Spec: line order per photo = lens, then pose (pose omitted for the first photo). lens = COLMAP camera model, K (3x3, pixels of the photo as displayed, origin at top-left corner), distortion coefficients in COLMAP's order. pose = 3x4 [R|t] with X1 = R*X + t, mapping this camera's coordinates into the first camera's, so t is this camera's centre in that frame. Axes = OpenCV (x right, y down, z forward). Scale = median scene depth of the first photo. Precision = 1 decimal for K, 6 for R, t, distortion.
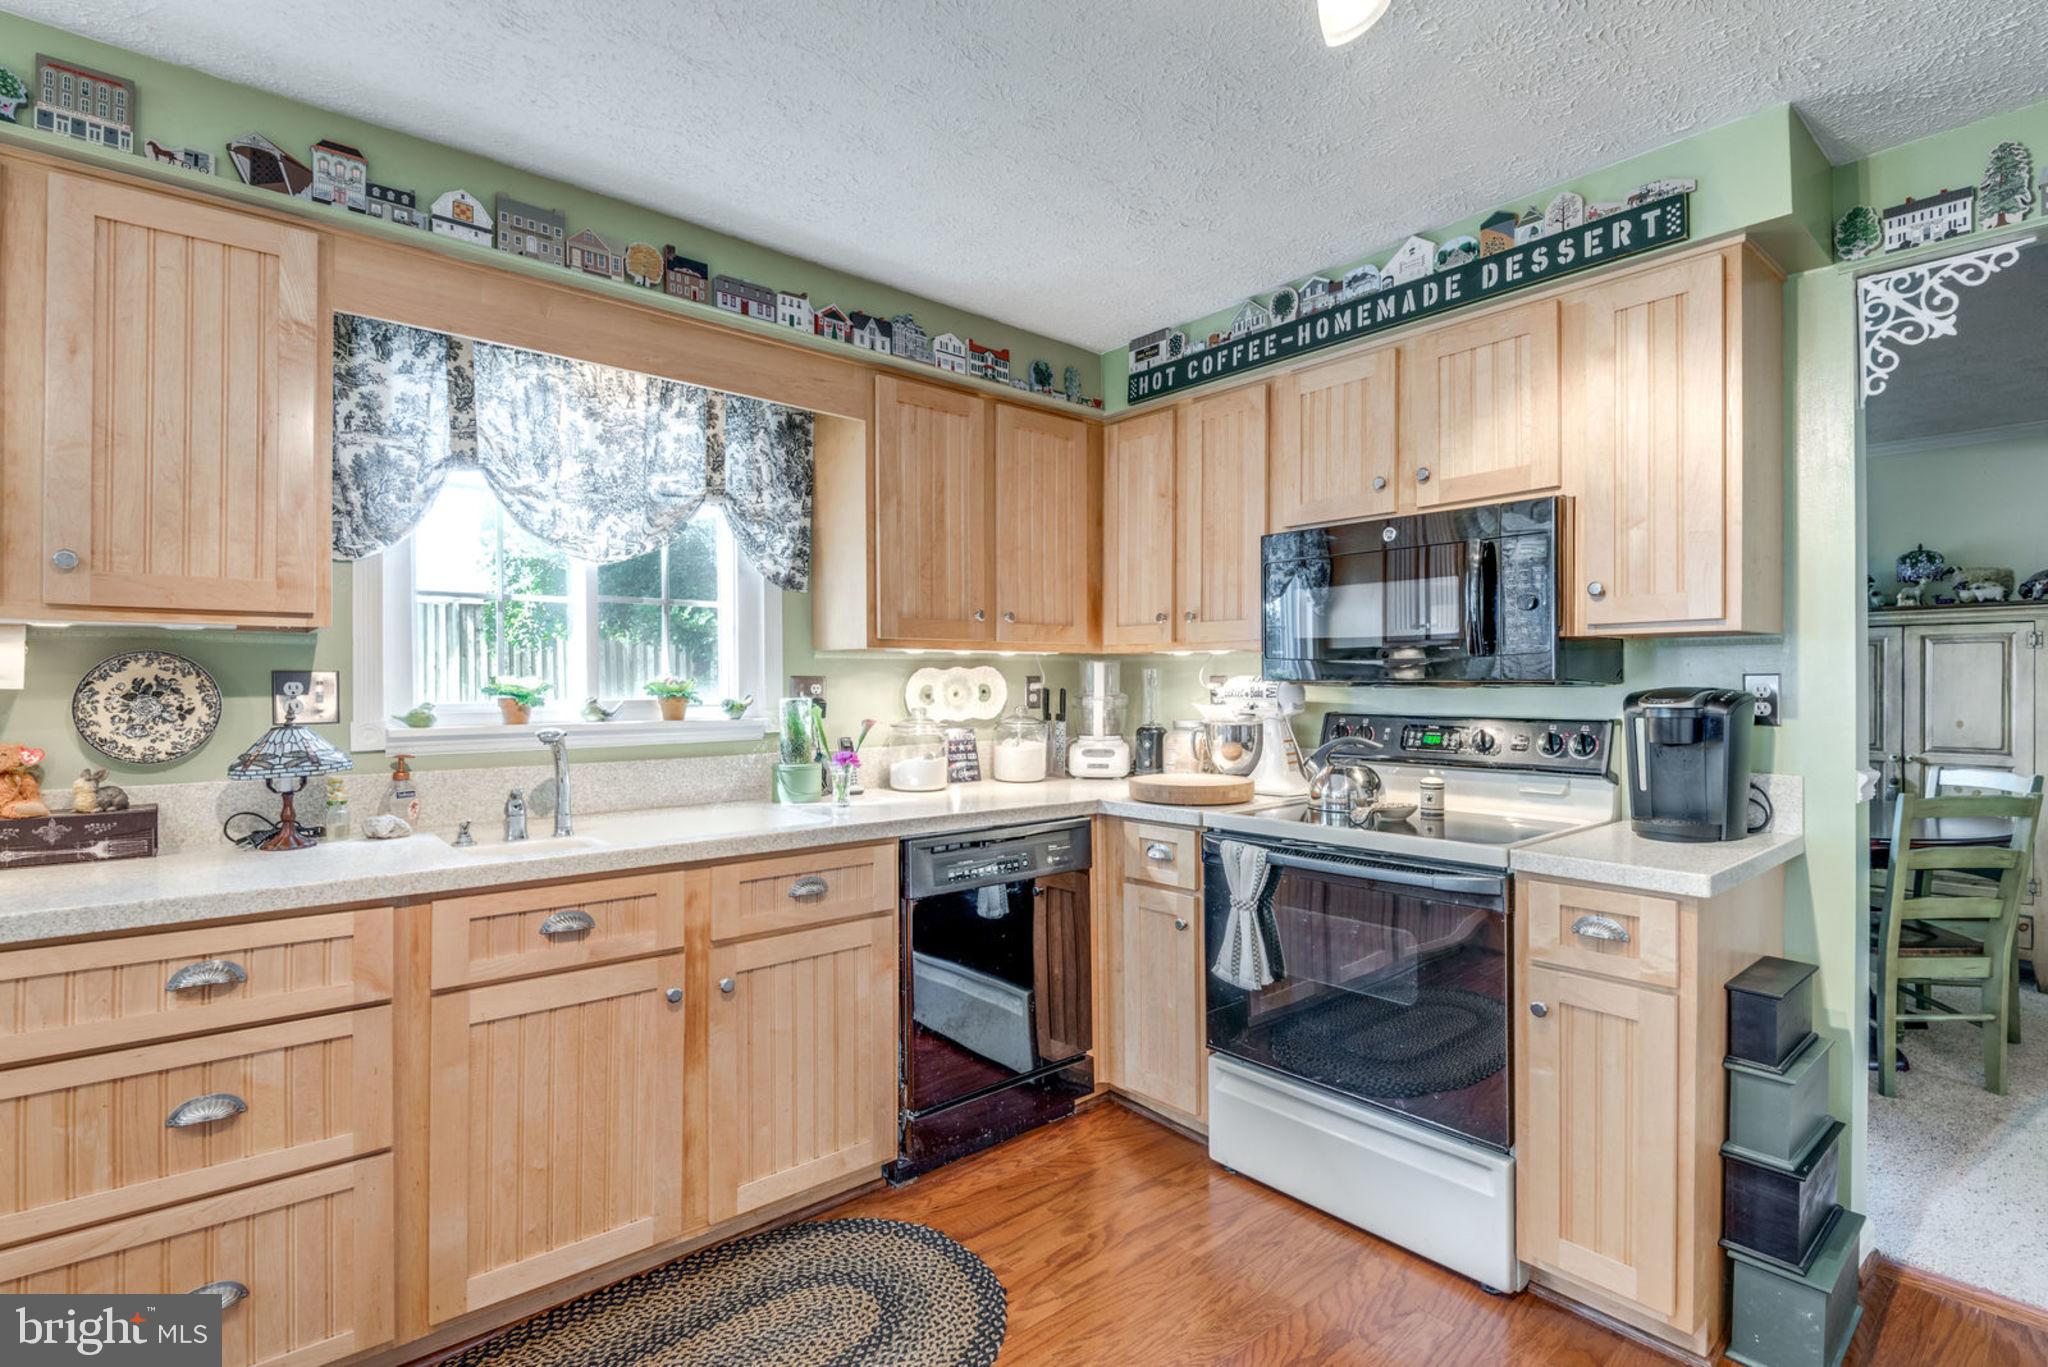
lens RADIAL K [[982.1, 0, 1061.6], [0, 982.1, 682.3], [0, 0, 1]] dist [0.043796, -0.035668]
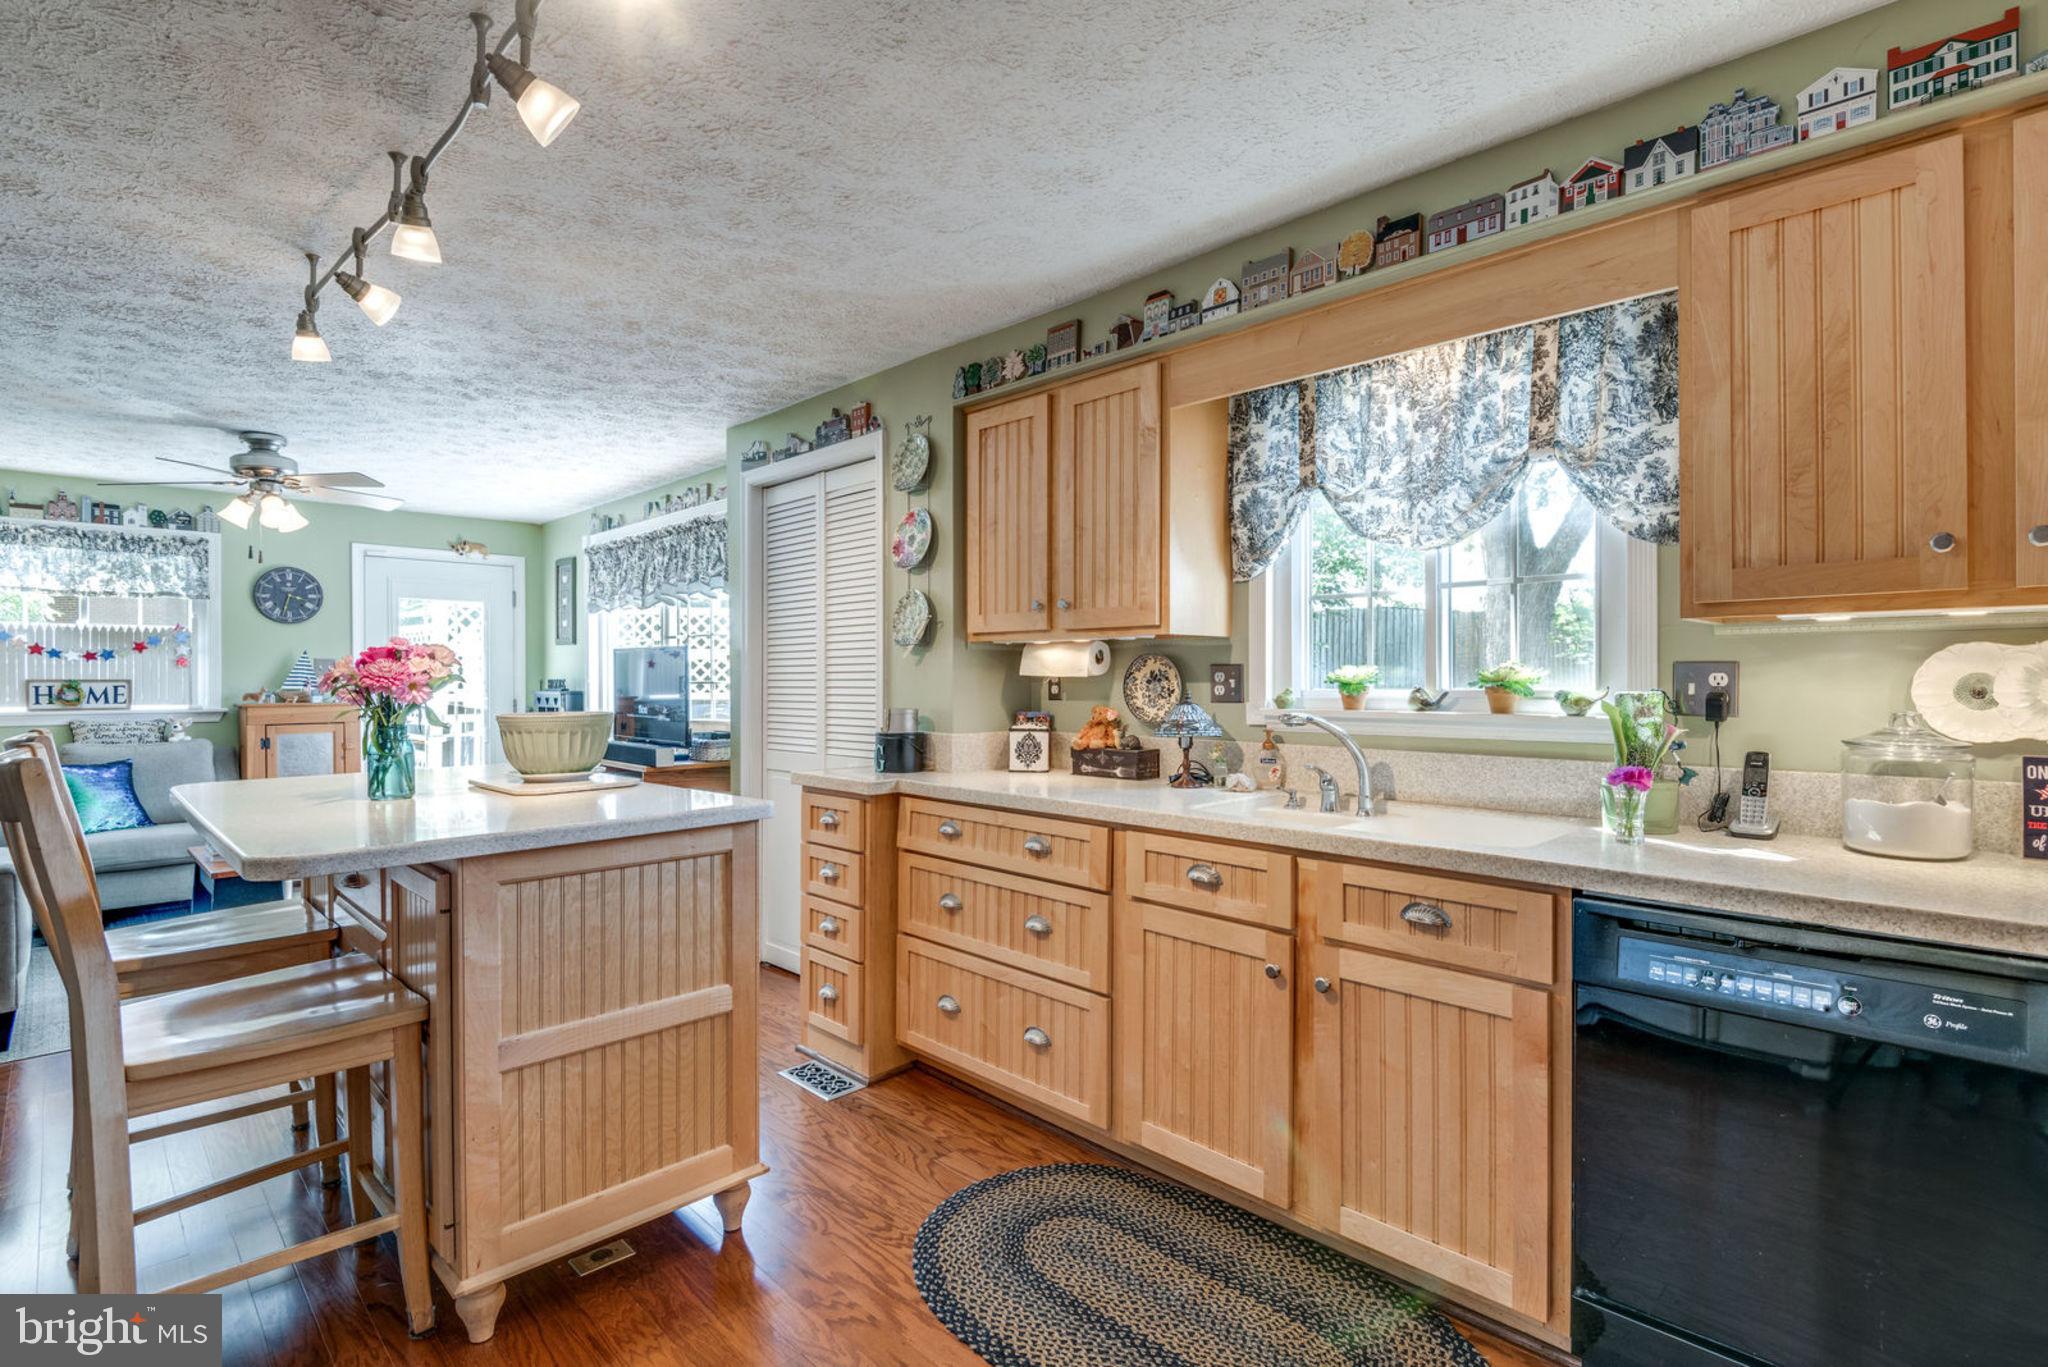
lens RADIAL K [[986.2, 0, 1024.0], [0, 986.2, 683.5], [0, 0, 1]] dist [0.013314, -0.007969]
pose [[0.042467, 0.007344, -0.999071, 0.567828], [0.002668, 0.999969, 0.007464, 0.004232], [0.999094, -0.002982, 0.042446, 0.626416]]
